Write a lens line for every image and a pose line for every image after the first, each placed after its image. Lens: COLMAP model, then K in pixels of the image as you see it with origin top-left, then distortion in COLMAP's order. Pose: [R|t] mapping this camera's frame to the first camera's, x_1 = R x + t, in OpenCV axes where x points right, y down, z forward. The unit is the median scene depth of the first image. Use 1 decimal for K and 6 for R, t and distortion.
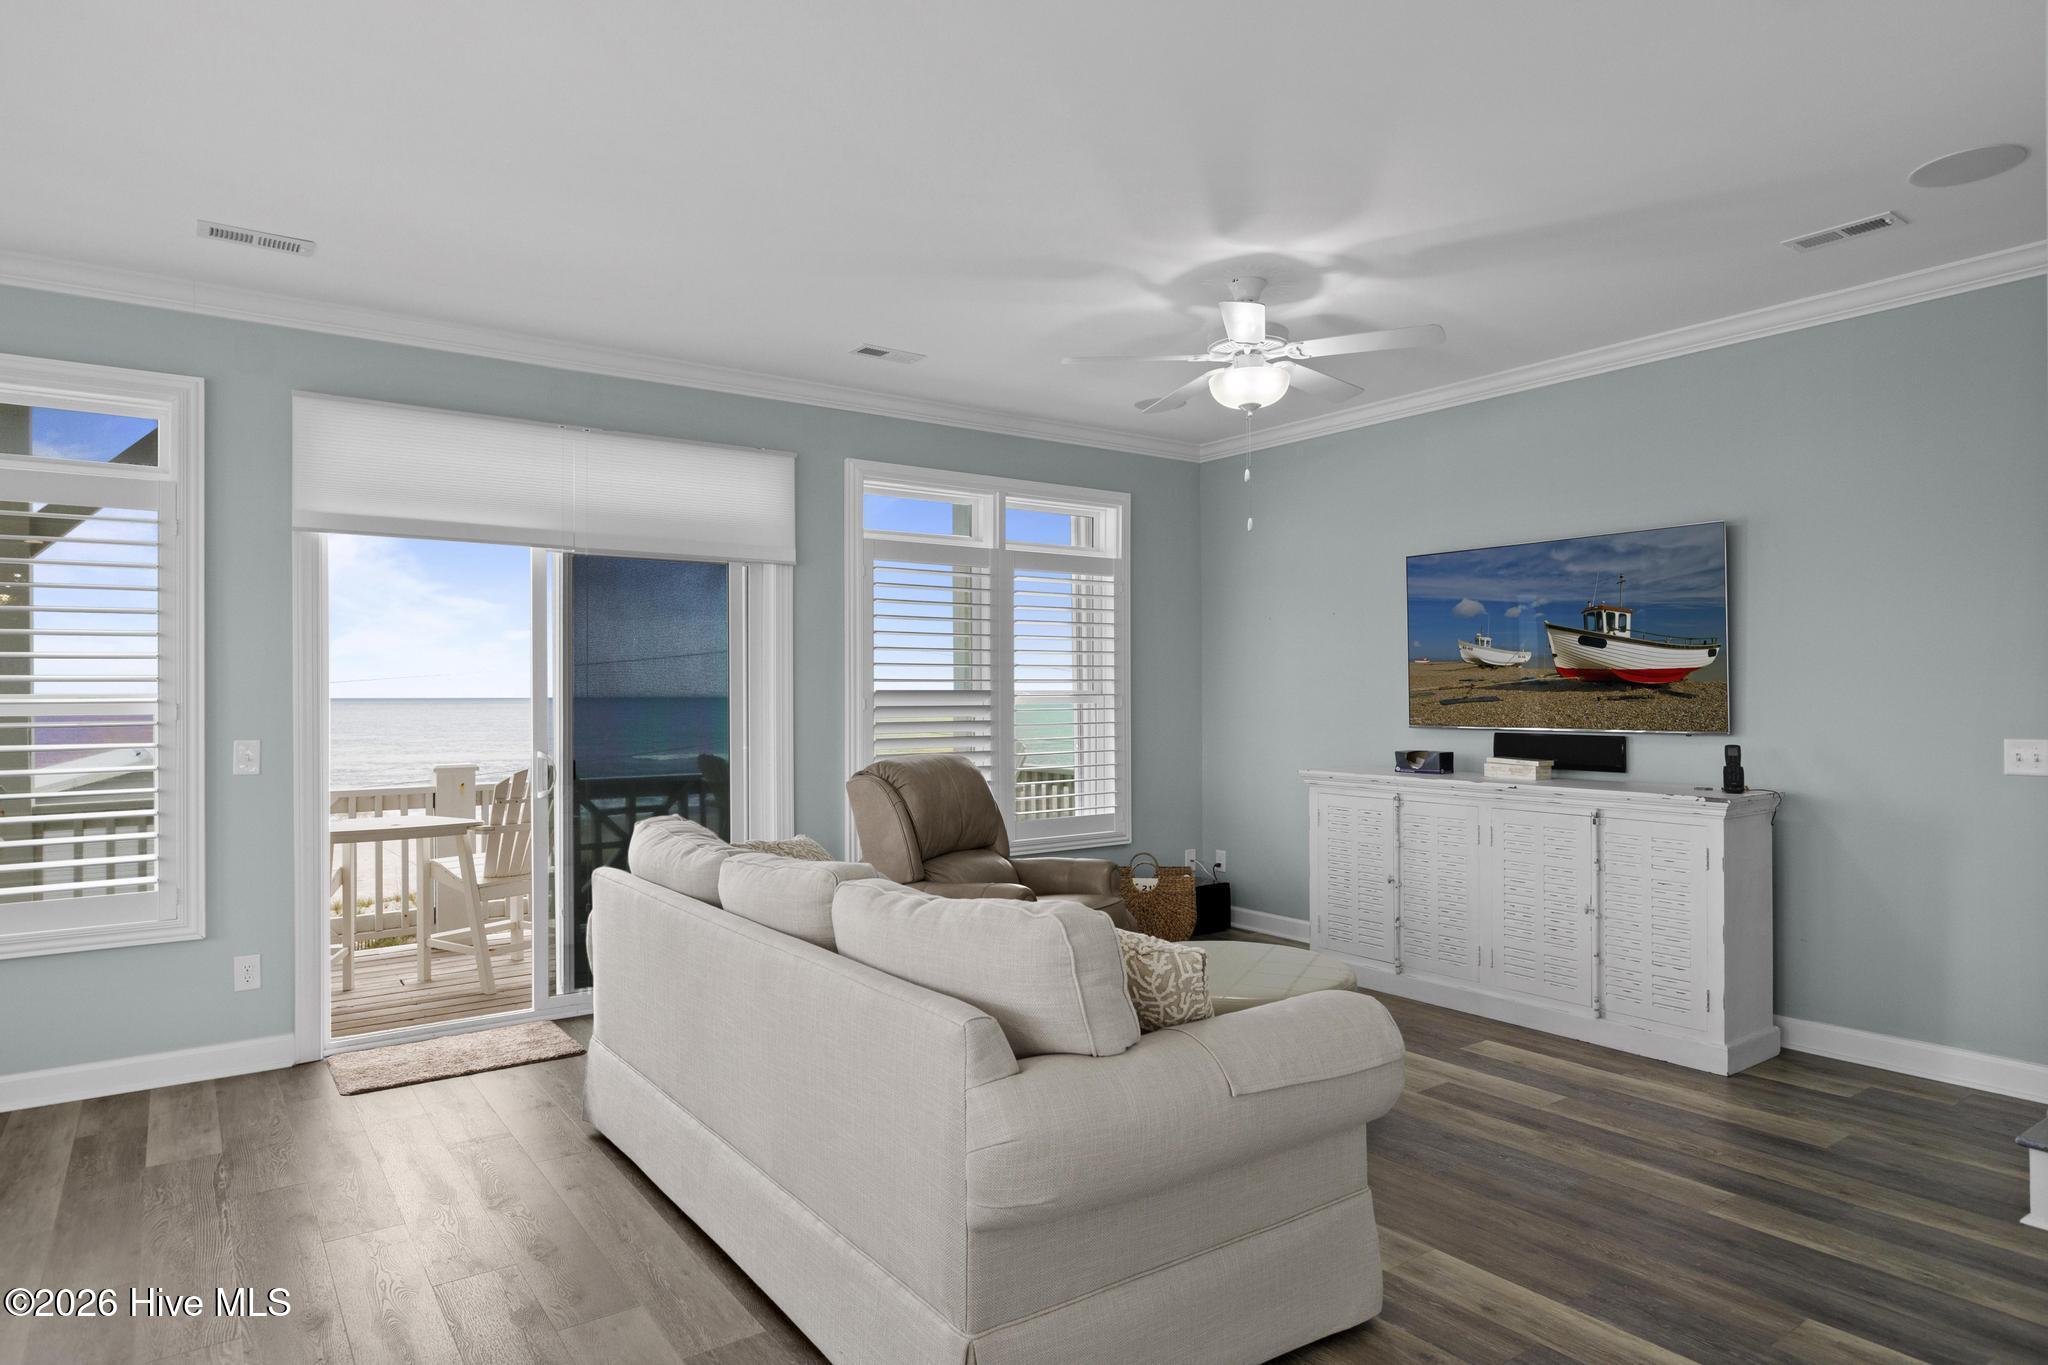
lens RADIAL K [[1170.5, 0, 1124.1], [0, 1170.5, 686.2], [0, 0, 1]] dist [-0.014749, -0.000745]
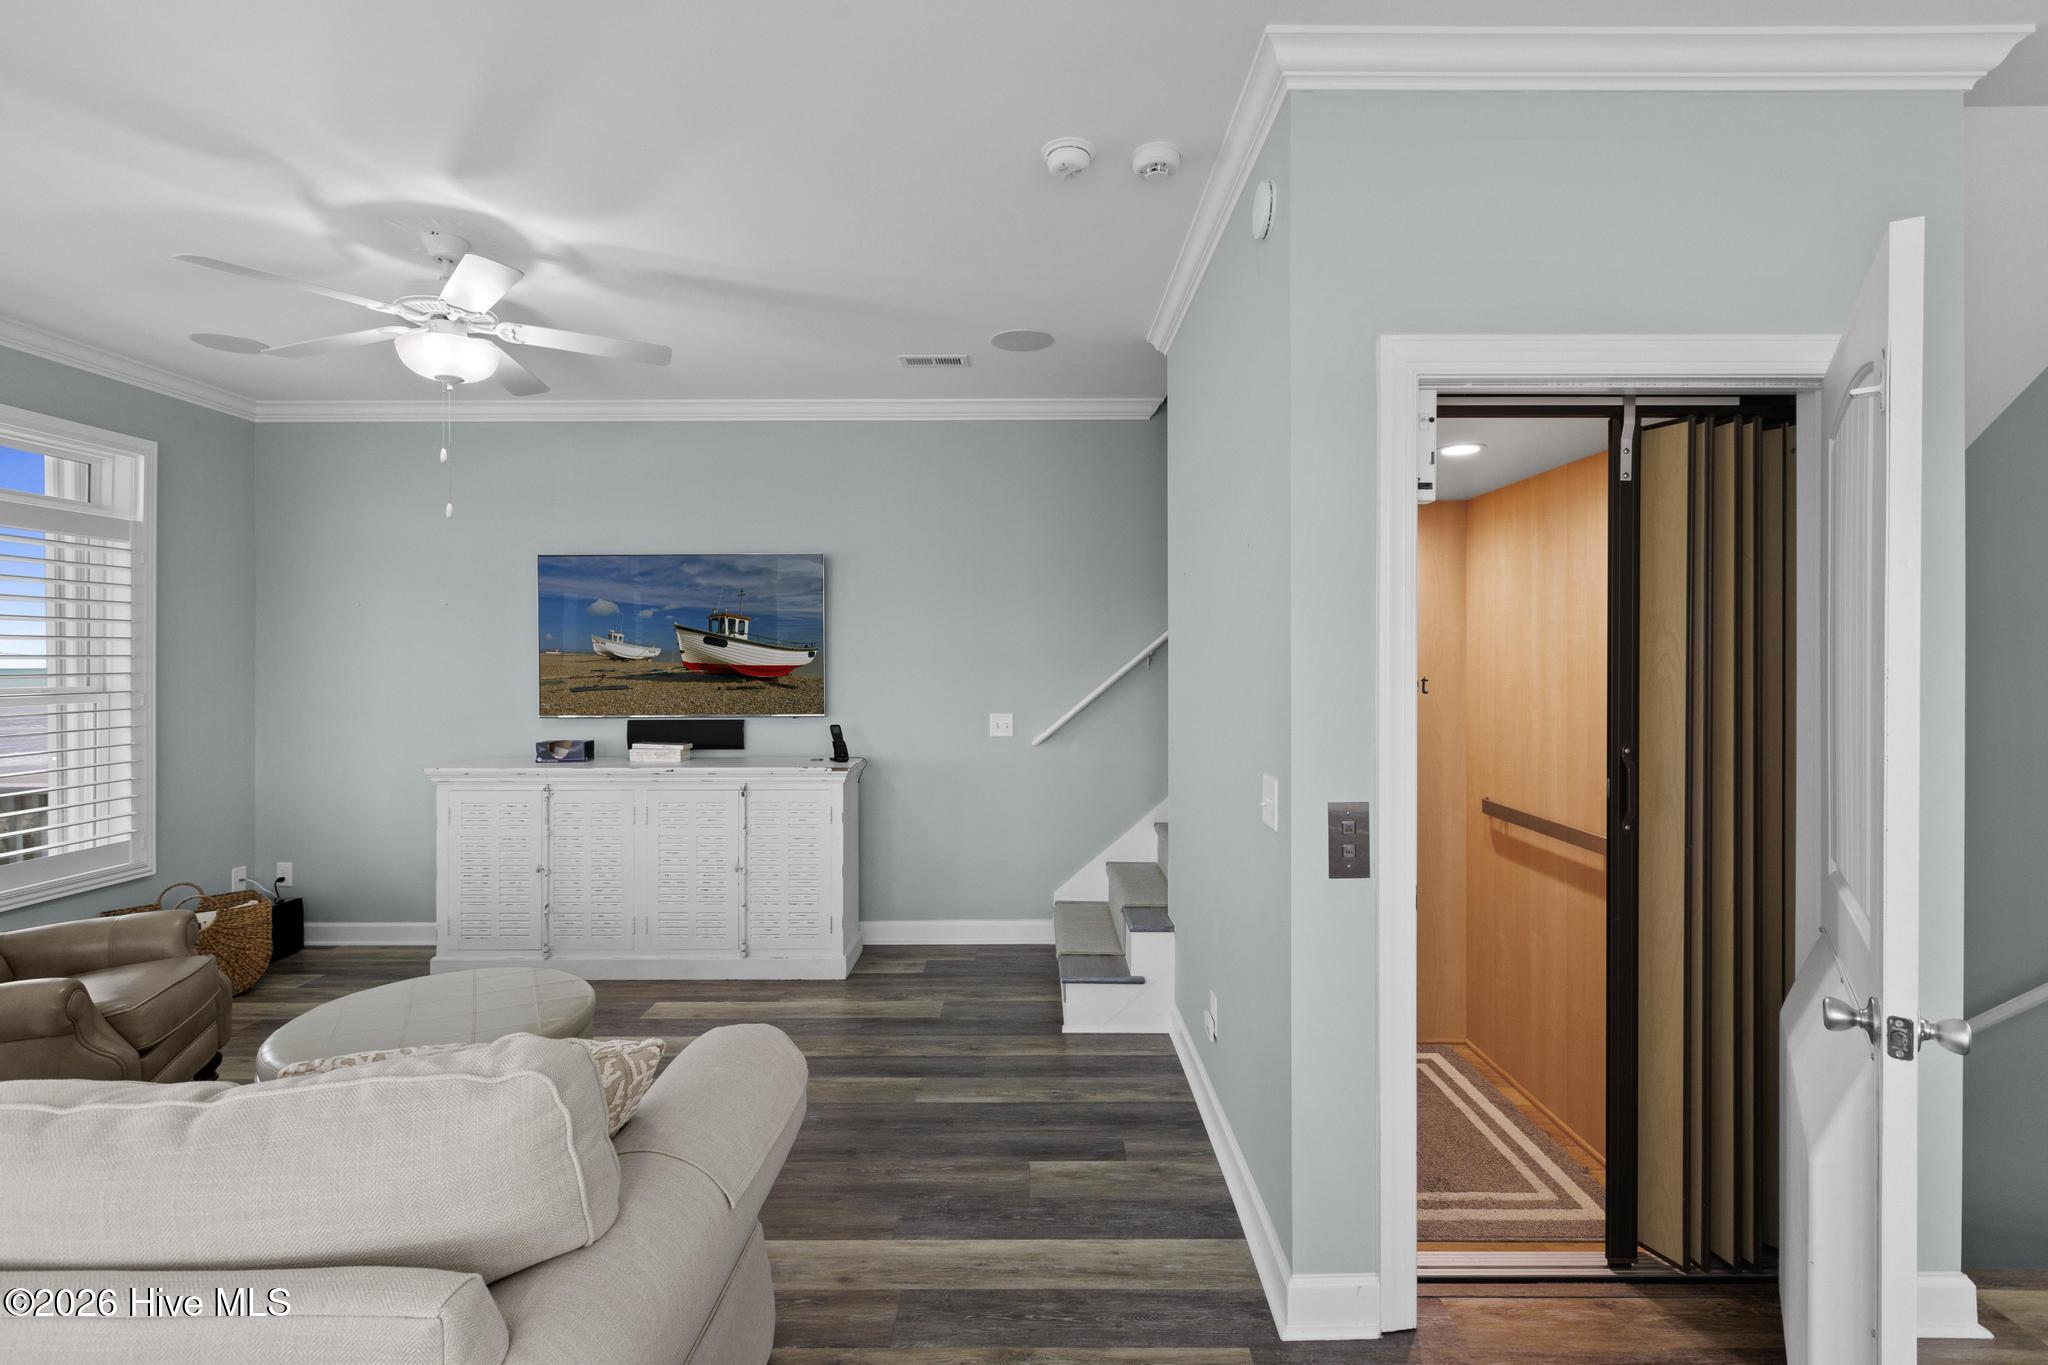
lens RADIAL K [[892.7, 0, 1027.5], [0, 892.7, 662.3], [0, 0, 1]] dist [0.001917, 0.000502]
pose [[0.634609, 0.005243, 0.772816, -0.122310], [-0.005557, 0.999982, -0.002220, -0.019453], [-0.772814, -0.002885, 0.634627, 0.190305]]
